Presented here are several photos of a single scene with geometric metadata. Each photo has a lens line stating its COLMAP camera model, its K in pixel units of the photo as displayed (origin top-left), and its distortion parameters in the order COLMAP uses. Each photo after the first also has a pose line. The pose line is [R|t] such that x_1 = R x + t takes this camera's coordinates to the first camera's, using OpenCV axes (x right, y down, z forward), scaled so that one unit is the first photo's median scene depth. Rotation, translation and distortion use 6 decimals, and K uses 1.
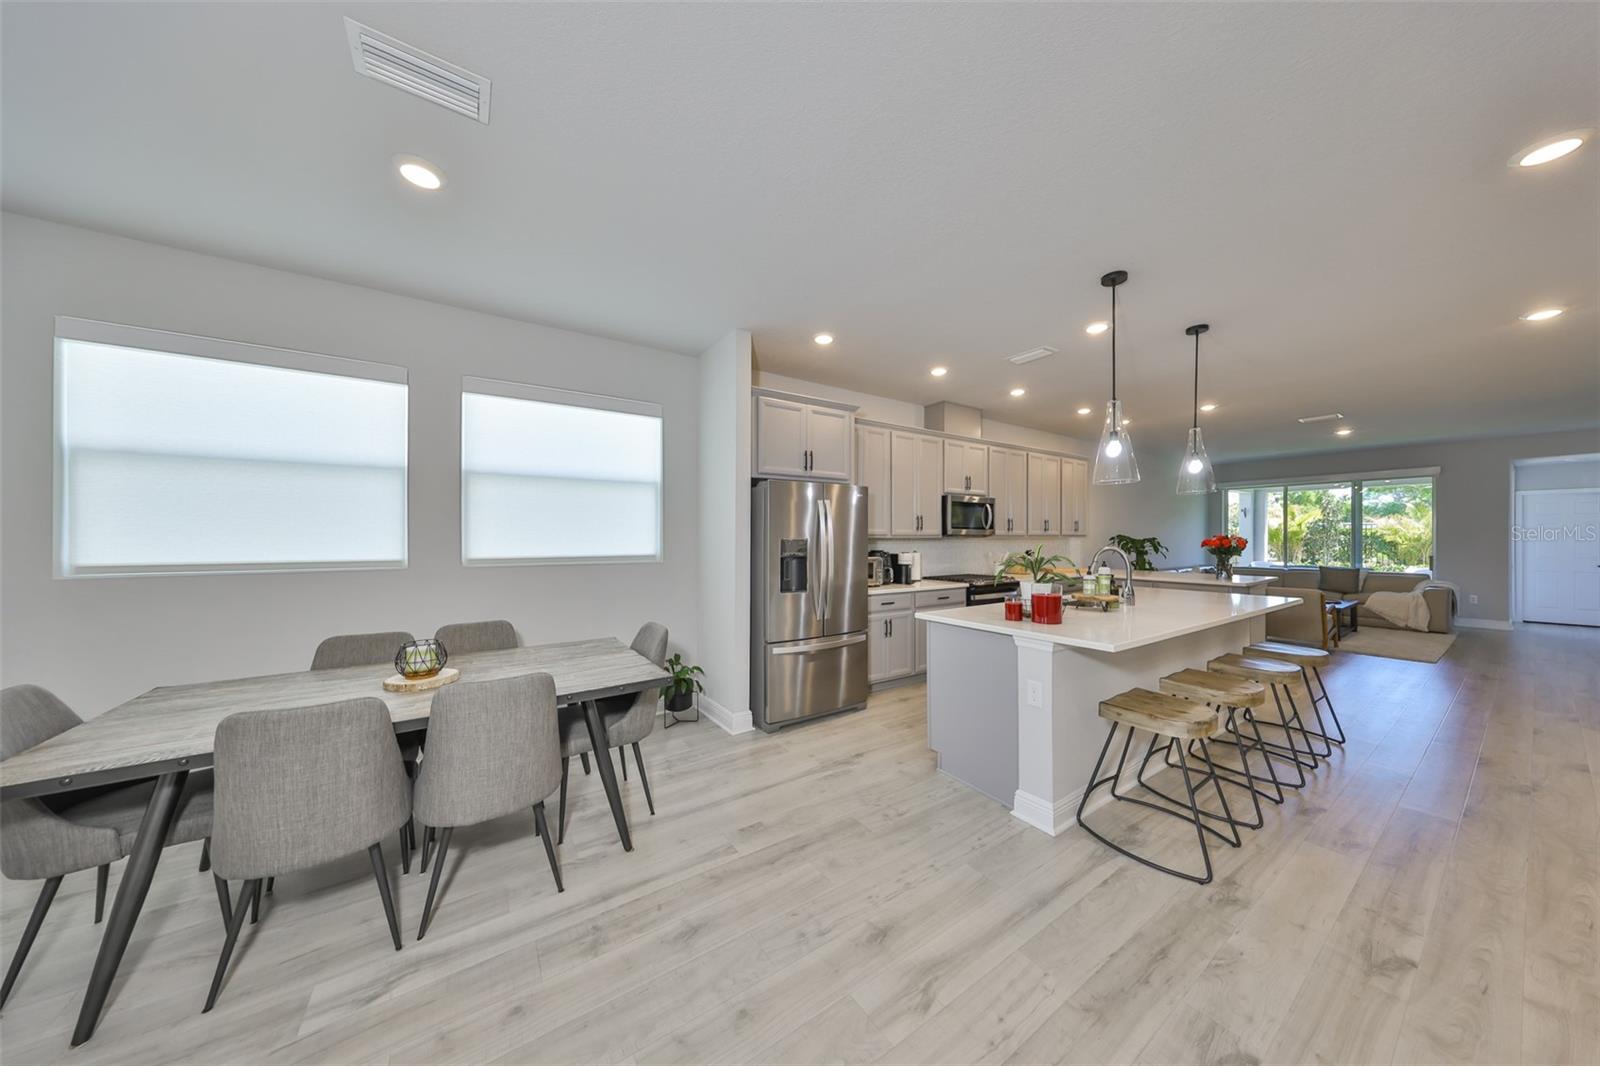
lens RADIAL K [[499.7, 0, 798.1], [0, 499.7, 535.9], [0, 0, 1]] dist [-0.002026, 0.000756]
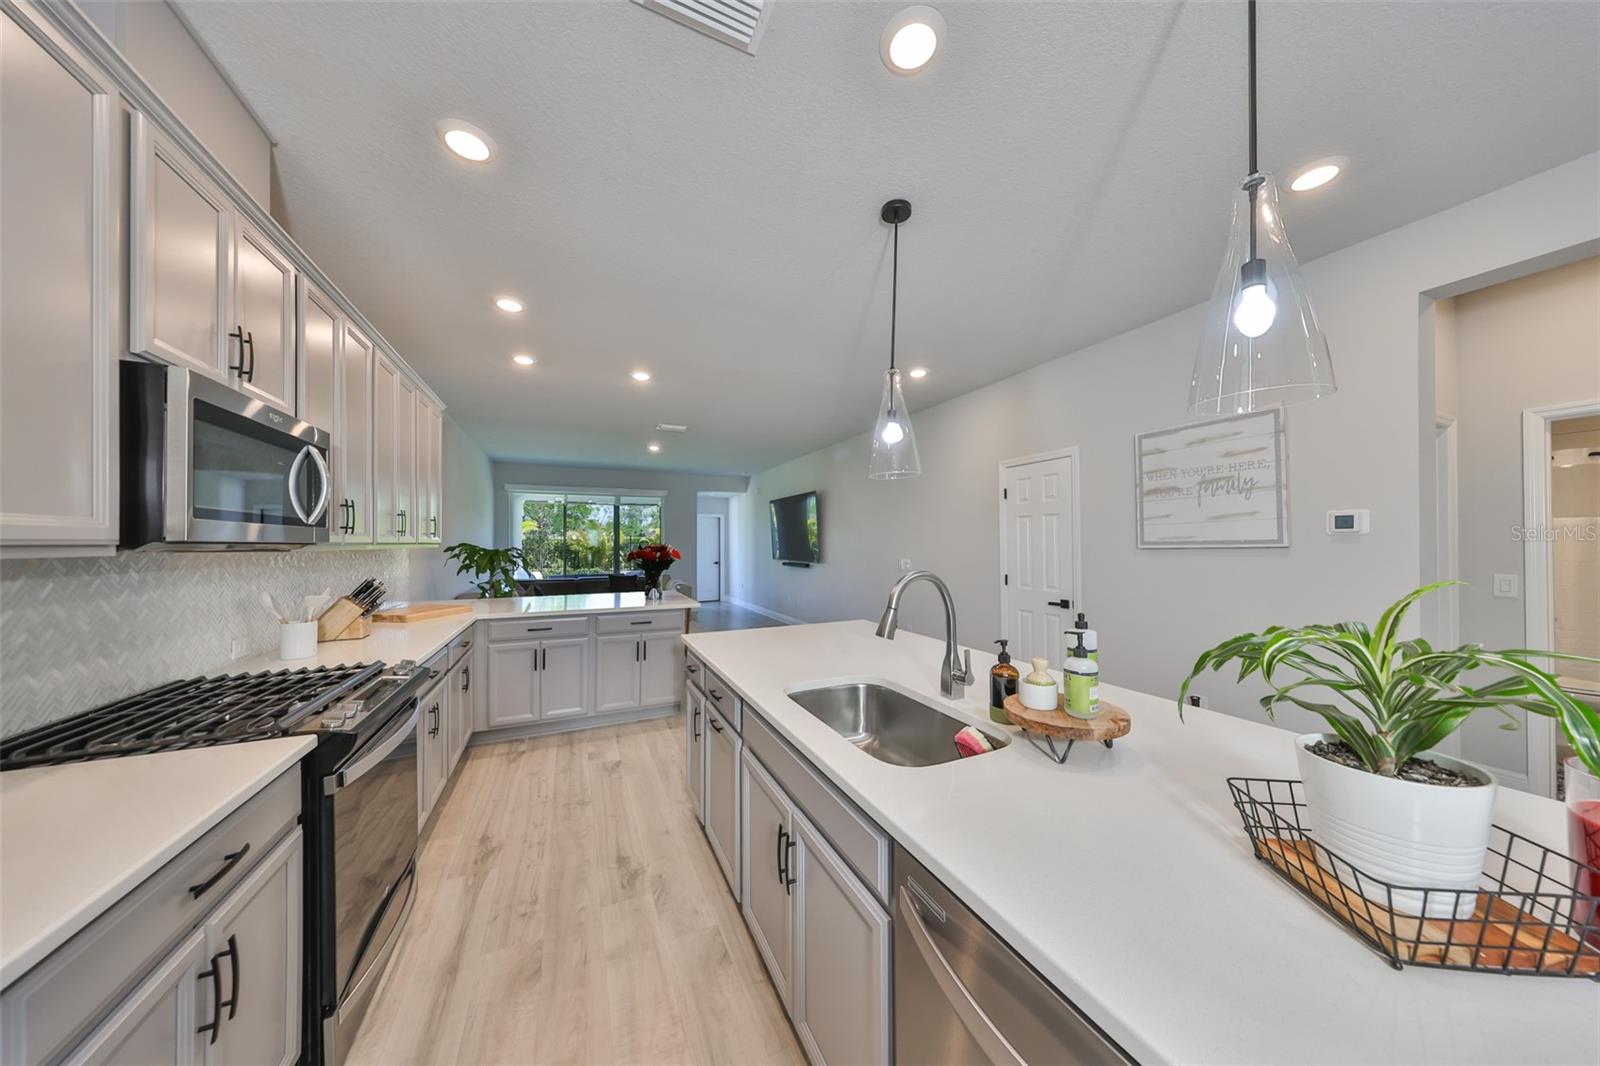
lens RADIAL K [[499.7, 0, 806.2], [0, 499.7, 538.8], [0, 0, 1]] dist [-0.002026, 0.000756]
pose [[0.150786, 0.006523, 0.988545, 0.125504], [0.007587, 0.999941, -0.007756, -0.000429], [-0.988537, 0.008669, 0.150727, 0.699980]]
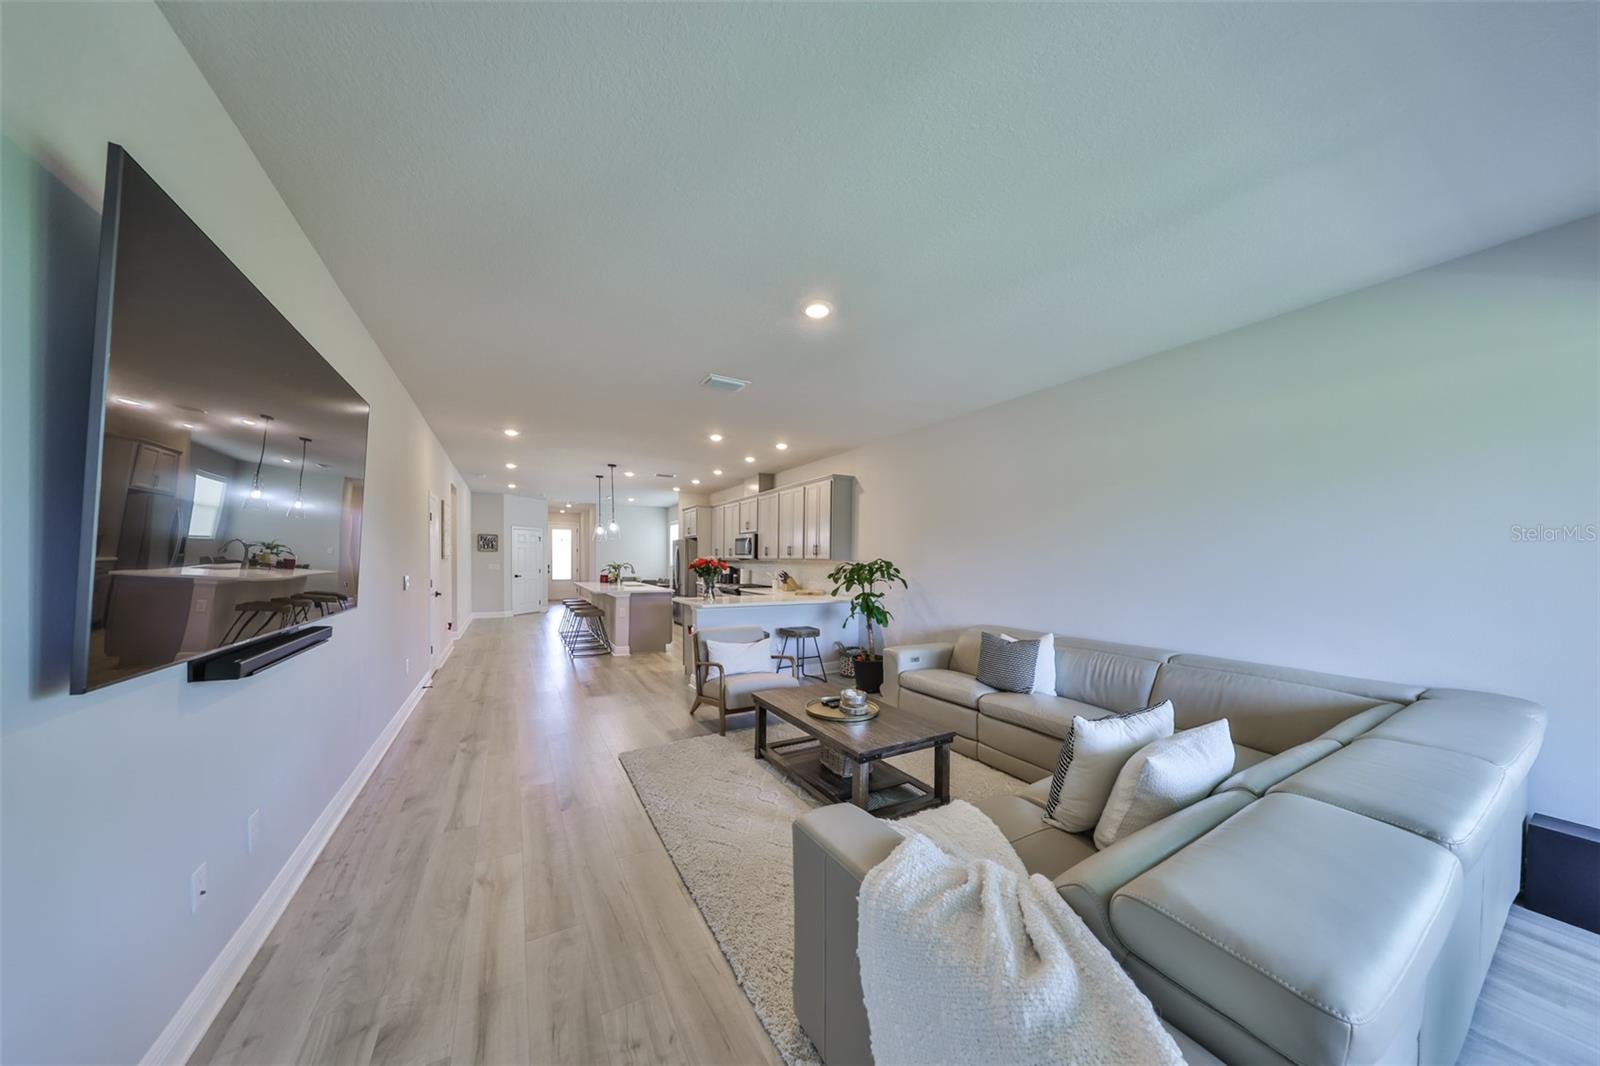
lens RADIAL K [[499.7, 0, 787.5], [0, 499.7, 541.1], [0, 0, 1]] dist [-0.002026, 0.000756]
pose [[-0.087990, -0.041556, -0.995254, 2.035091], [-0.016482, 0.999053, -0.040258, 0.004089], [0.995985, 0.012862, -0.088592, 1.357541]]
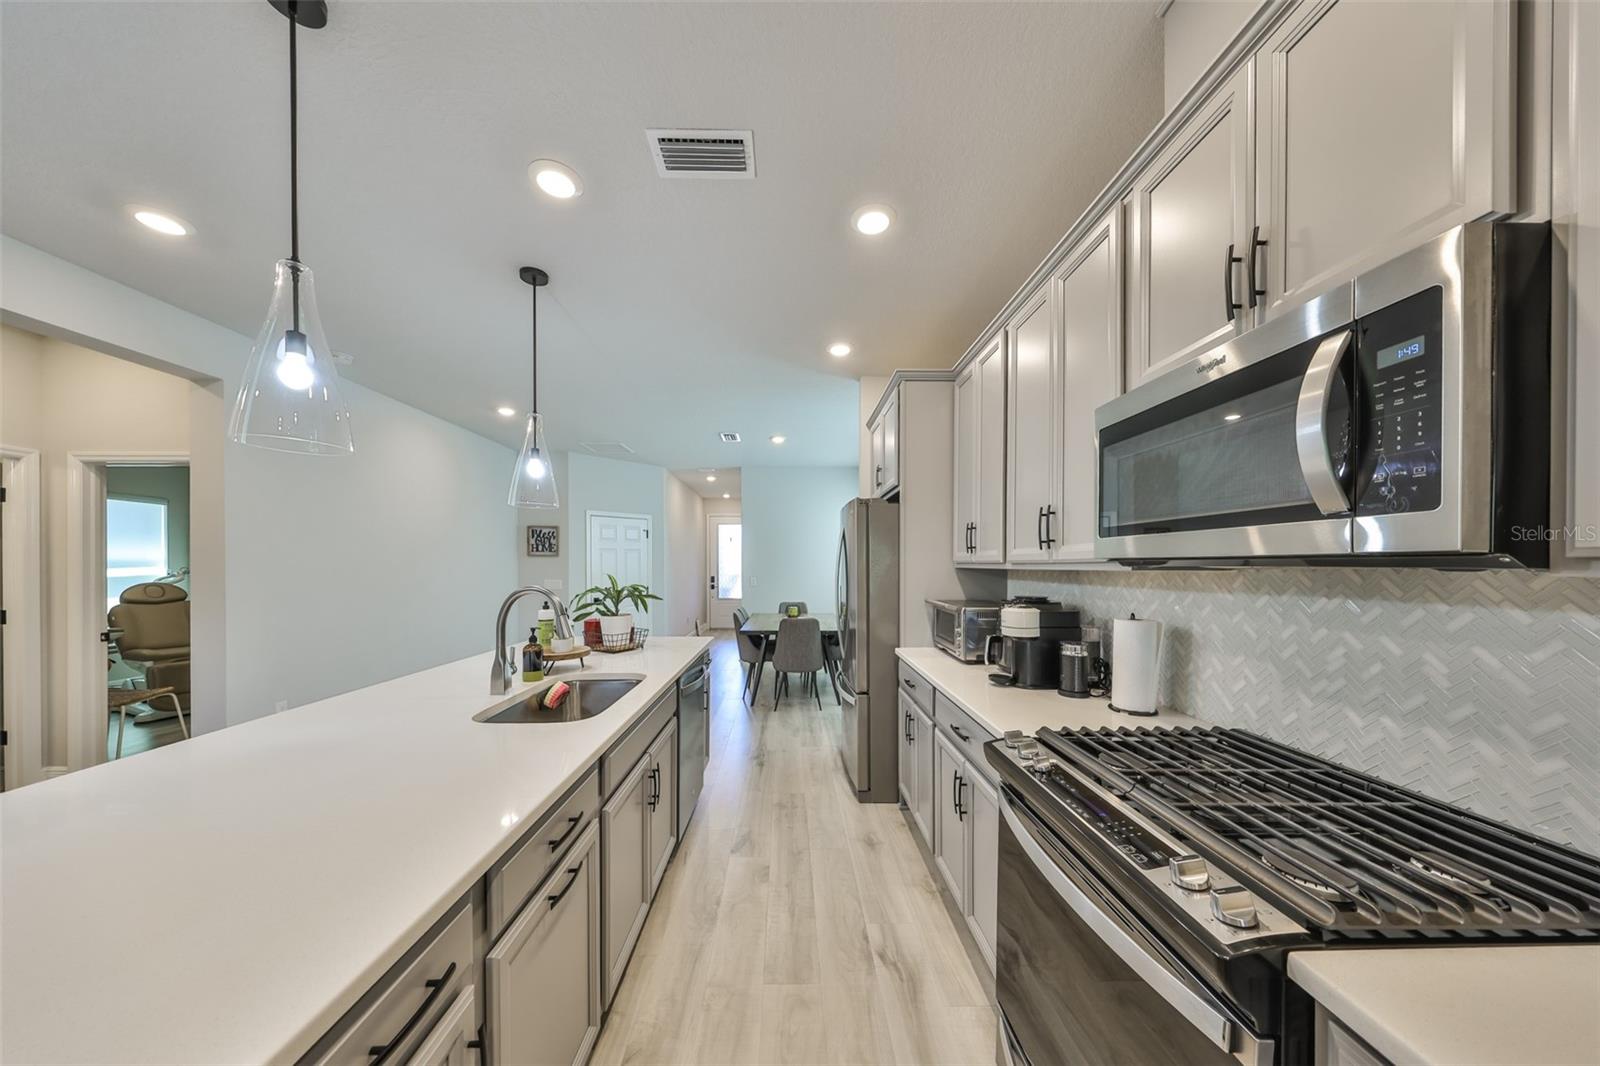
lens RADIAL K [[499.7, 0, 813.0], [0, 499.7, 567.0], [0, 0, 1]] dist [-0.002026, 0.000756]
pose [[-0.512490, -0.000603, -0.858693, 0.623385], [-0.005037, 0.999985, 0.002304, 0.001572], [0.858678, 0.005505, -0.512485, 1.027971]]
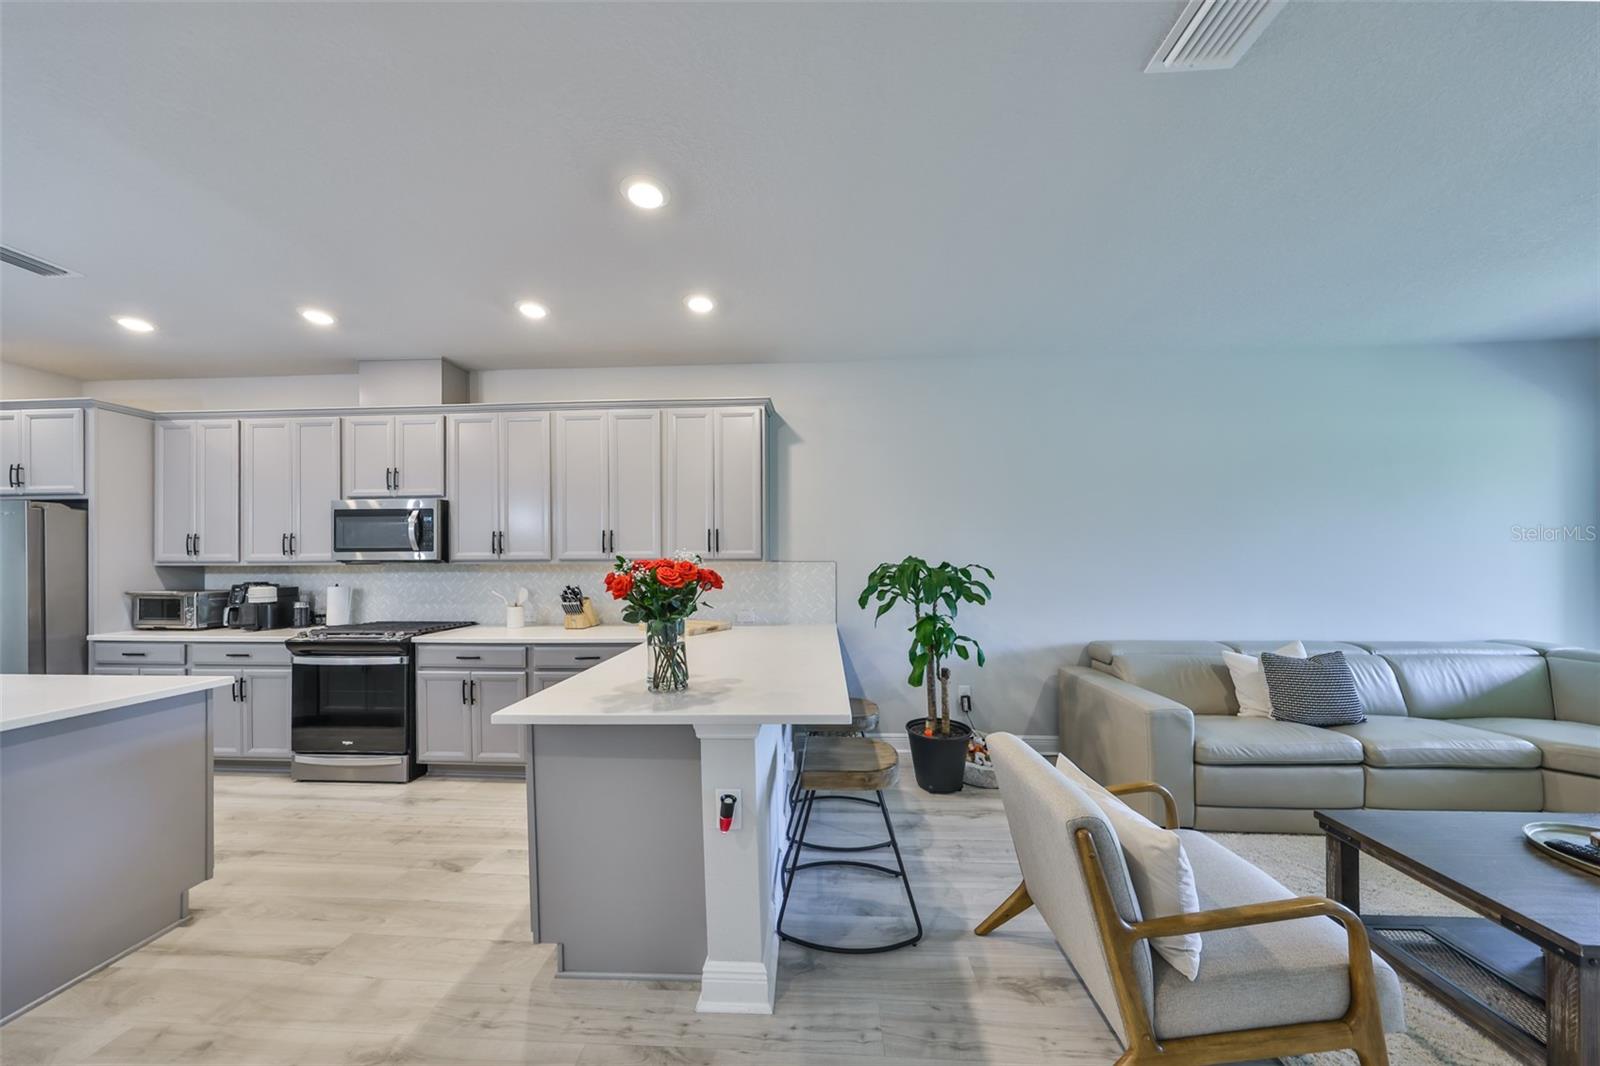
lens RADIAL K [[499.7, 0, 777.1], [0, 499.7, 556.4], [0, 0, 1]] dist [-0.002026, 0.000756]
pose [[0.798211, -0.010748, -0.602282, 1.198338], [0.005140, 0.999926, -0.011031, 0.002329], [0.602356, 0.005709, 0.798207, 0.844435]]
